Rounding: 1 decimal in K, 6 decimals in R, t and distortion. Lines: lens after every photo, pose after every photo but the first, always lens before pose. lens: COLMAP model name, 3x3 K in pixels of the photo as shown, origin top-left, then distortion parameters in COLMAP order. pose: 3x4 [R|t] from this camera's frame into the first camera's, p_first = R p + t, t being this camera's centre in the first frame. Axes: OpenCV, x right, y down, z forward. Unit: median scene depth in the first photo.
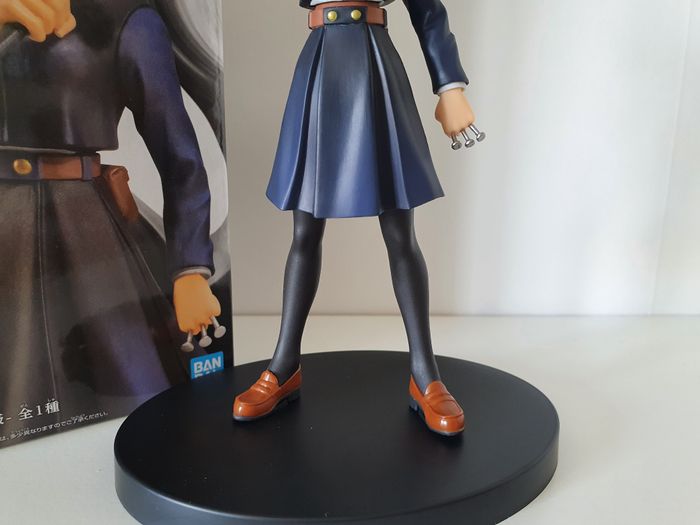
lens RADIAL K [[525.1, 0, 365.1], [0, 525.1, 294.6], [0, 0, 1]] dist [-0.065585, 0.037310]
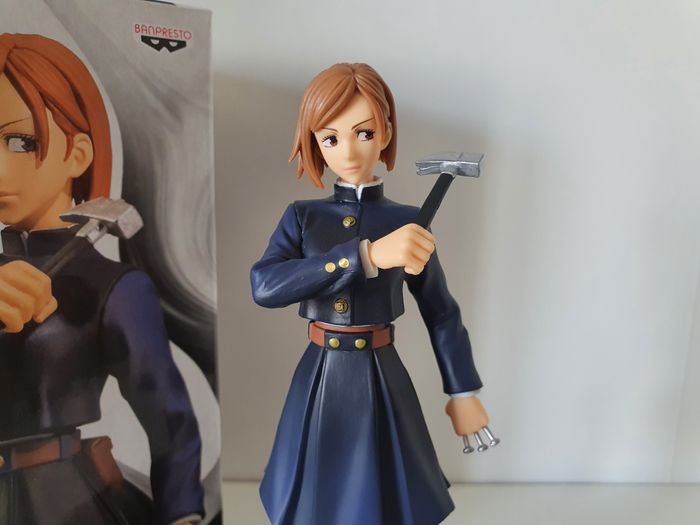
lens RADIAL K [[525.1, 0, 364.6], [0, 525.1, 265.7], [0, 0, 1]] dist [-0.065585, 0.037310]
pose [[0.999932, 0.010563, -0.004951, -0.005308], [-0.010857, 0.997917, -0.063587, -0.517098], [0.004269, 0.063636, 0.997964, 0.067078]]
